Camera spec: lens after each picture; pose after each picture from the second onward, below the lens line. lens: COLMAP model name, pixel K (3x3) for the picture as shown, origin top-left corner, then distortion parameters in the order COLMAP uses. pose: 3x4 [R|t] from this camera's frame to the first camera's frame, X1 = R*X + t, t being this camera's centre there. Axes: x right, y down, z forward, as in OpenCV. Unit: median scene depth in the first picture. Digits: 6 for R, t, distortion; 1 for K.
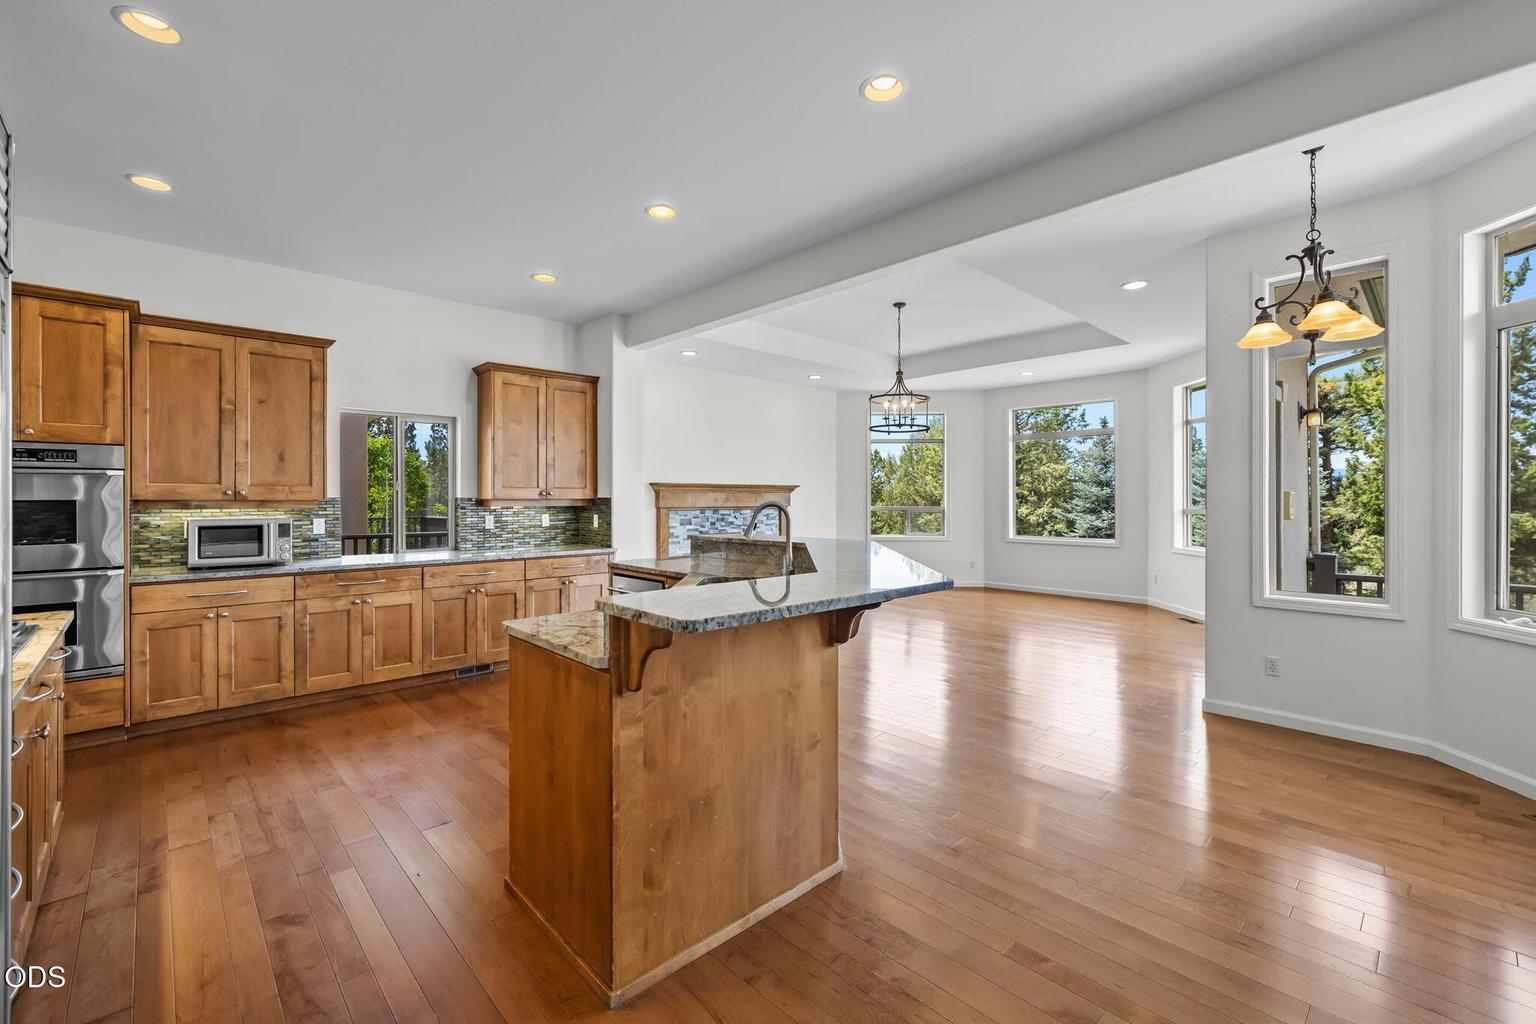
lens RADIAL K [[649.5, 0, 768.0], [0, 649.5, 512.0], [0, 0, 1]] dist [0.001935, 0.000194]
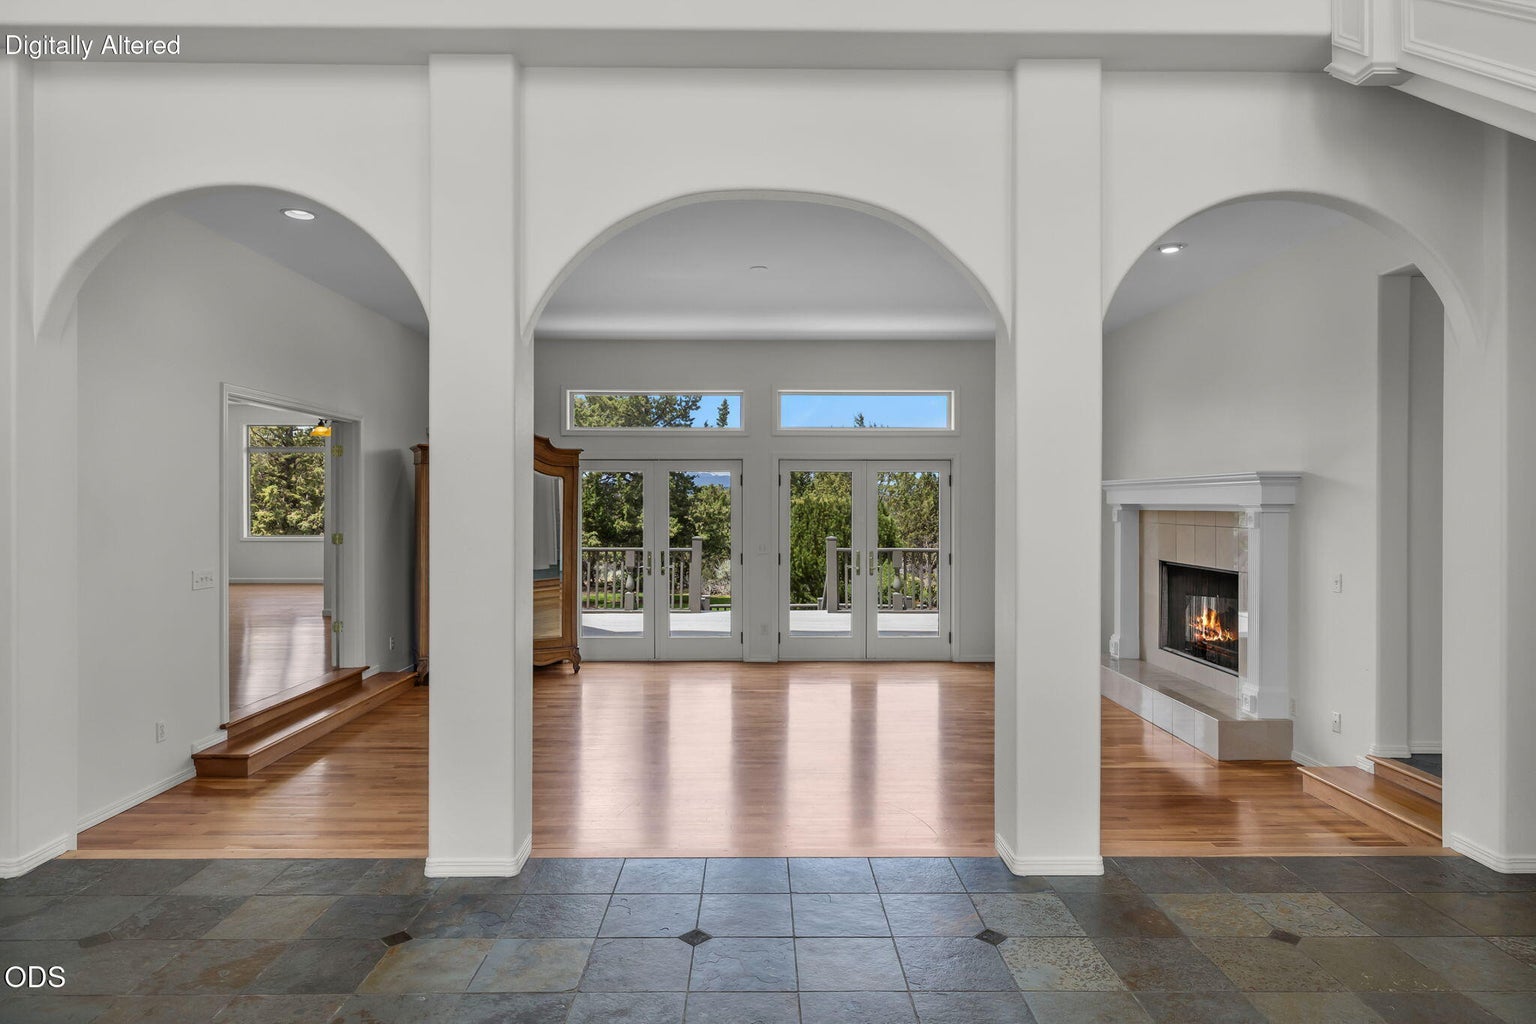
lens RADIAL K [[892.0, 0, 768.0], [0, 892.0, 512.0], [0, 0, 1]] dist [0.000528, 0.000112]
pose [[0.678119, -0.002649, 0.734948, -0.066605], [0.011319, 0.999913, -0.006840, 0.007685], [-0.734865, 0.012957, 0.678089, -0.310499]]
